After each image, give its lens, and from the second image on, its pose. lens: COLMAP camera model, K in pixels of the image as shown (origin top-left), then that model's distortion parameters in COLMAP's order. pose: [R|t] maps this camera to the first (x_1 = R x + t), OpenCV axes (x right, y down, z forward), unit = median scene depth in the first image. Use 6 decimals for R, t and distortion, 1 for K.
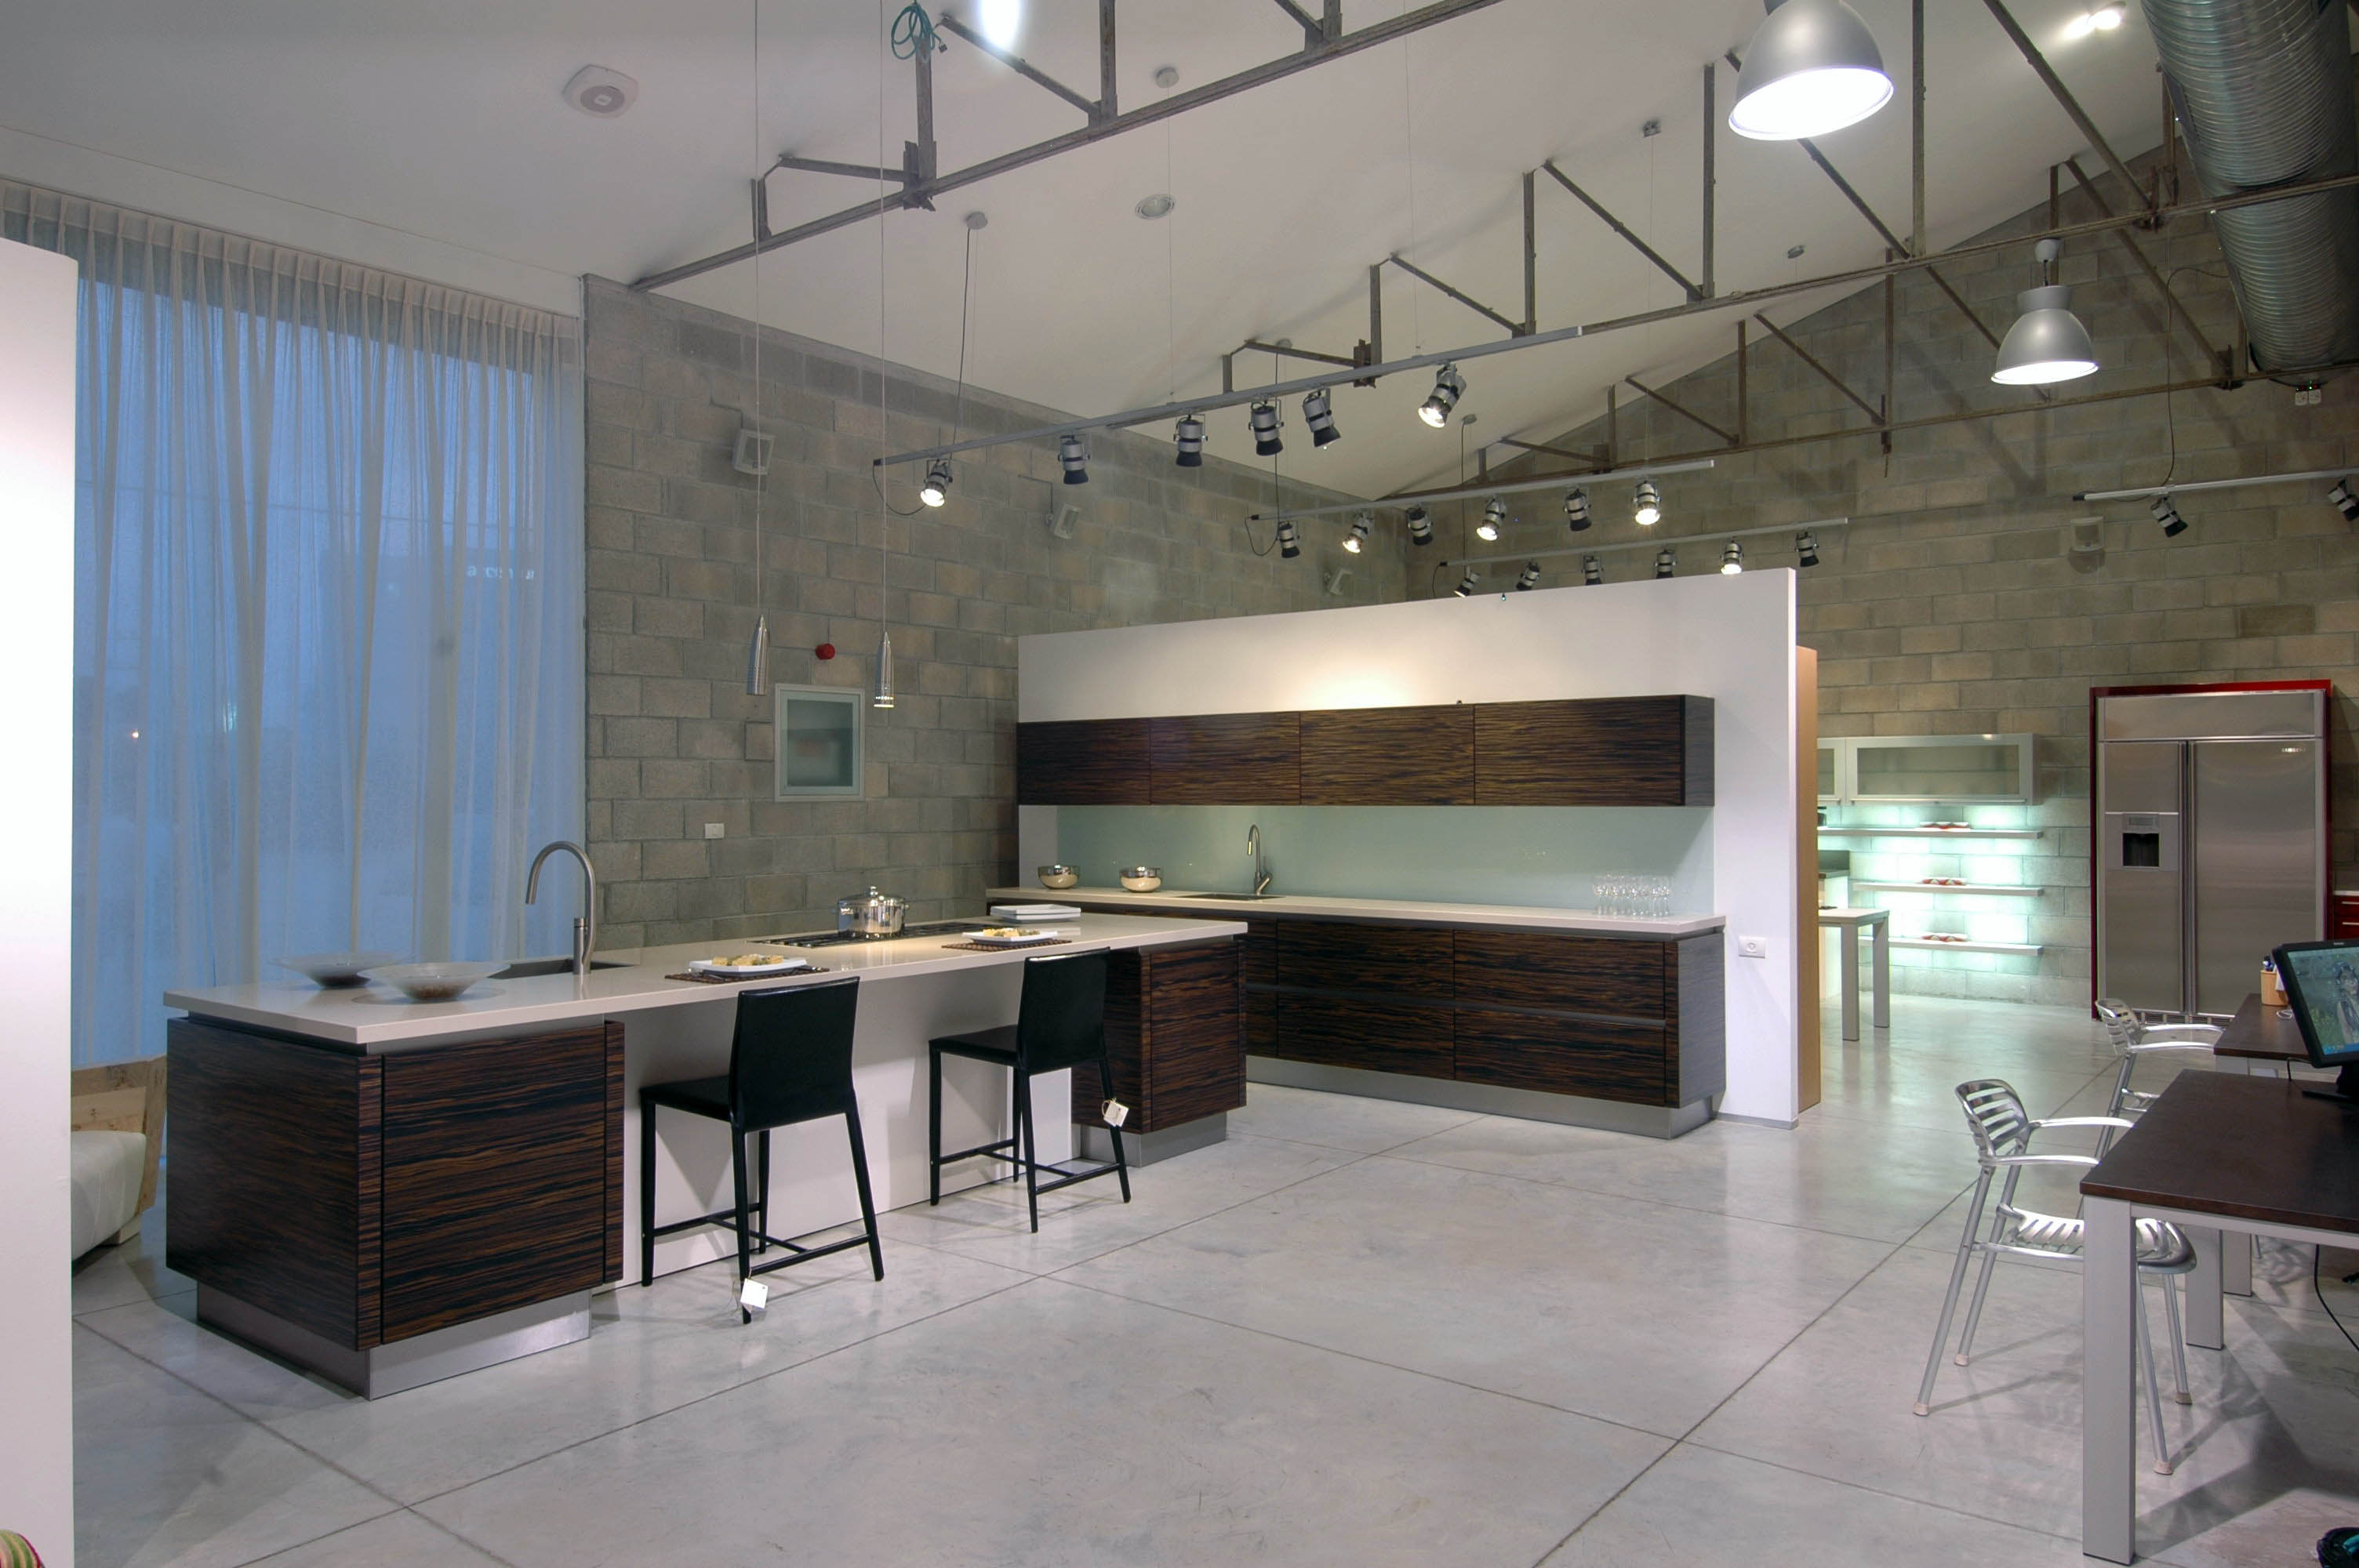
lens RADIAL K [[1564.8, 0, 1179.5], [0, 1564.8, 784.0], [0, 0, 1]] dist [0.003989, 0.002343]
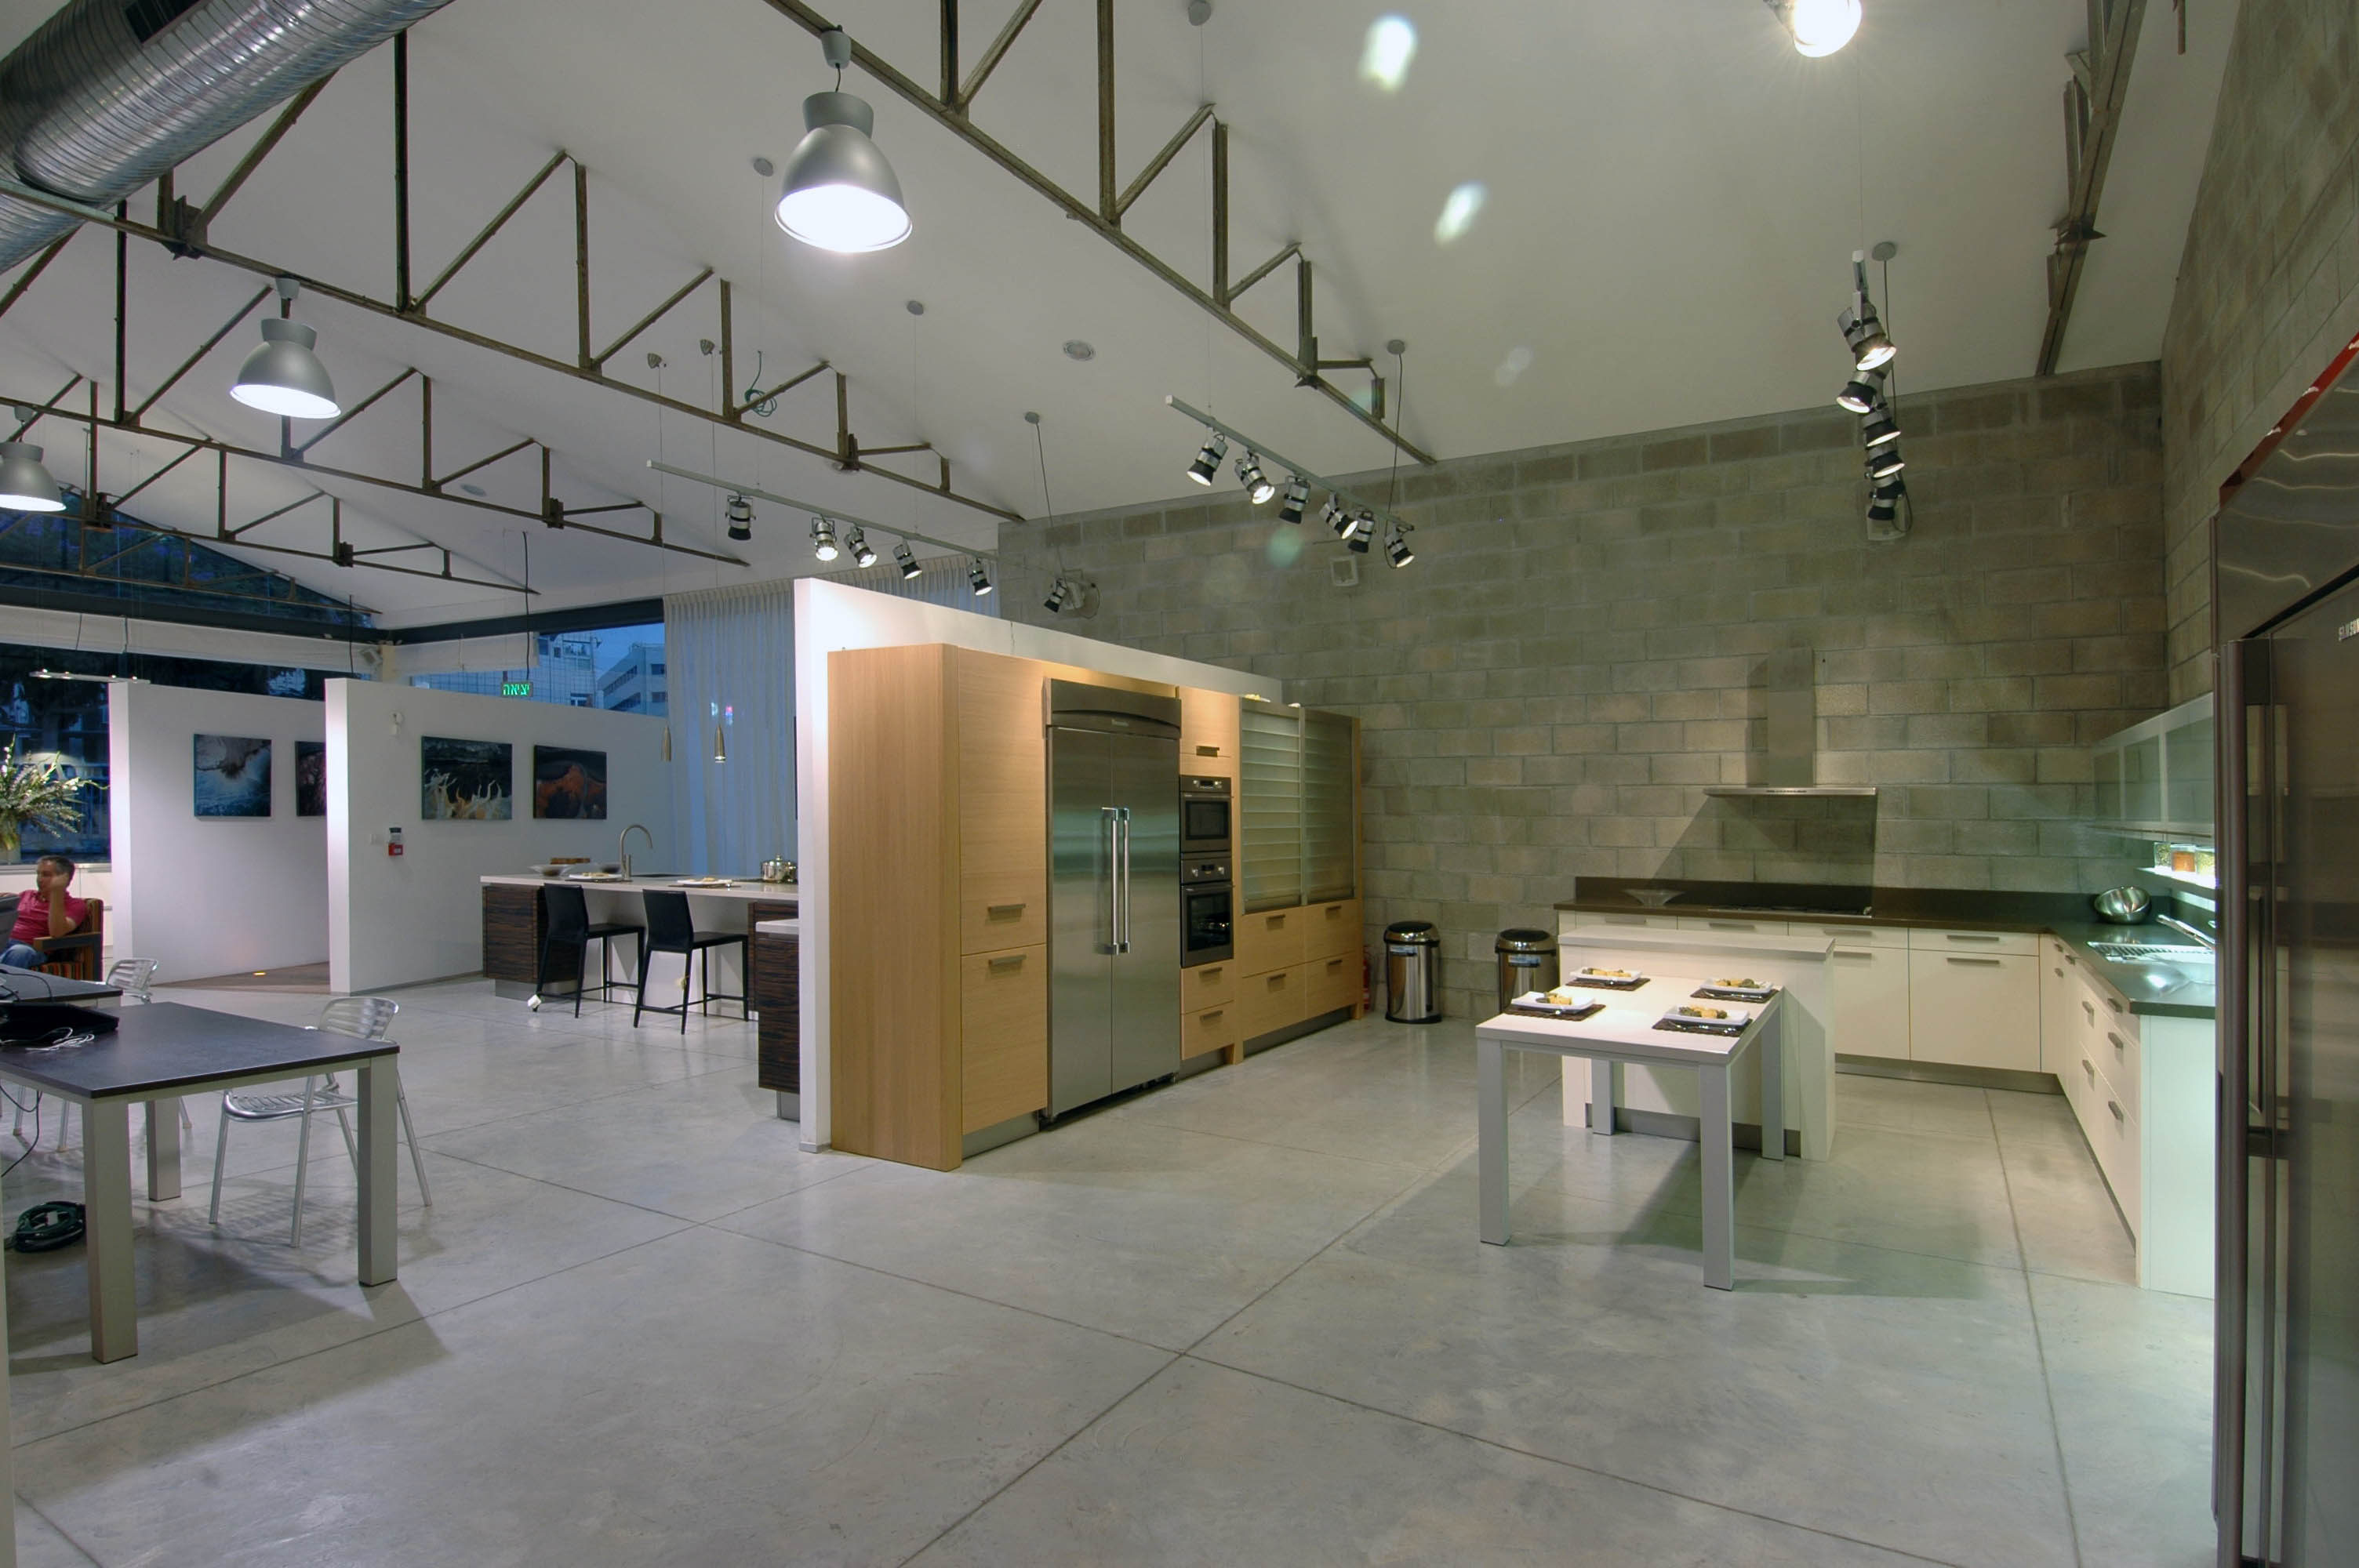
lens RADIAL K [[1256.8, 0, 1178.0], [0, 1256.8, 840.4], [0, 0, 1]] dist [-0.050683, -0.000295]
pose [[0.116853, 0.014259, -0.993047, 0.951371], [-0.003569, 0.999897, 0.013937, 0.015994], [0.993143, 0.001916, 0.116892, 0.915541]]
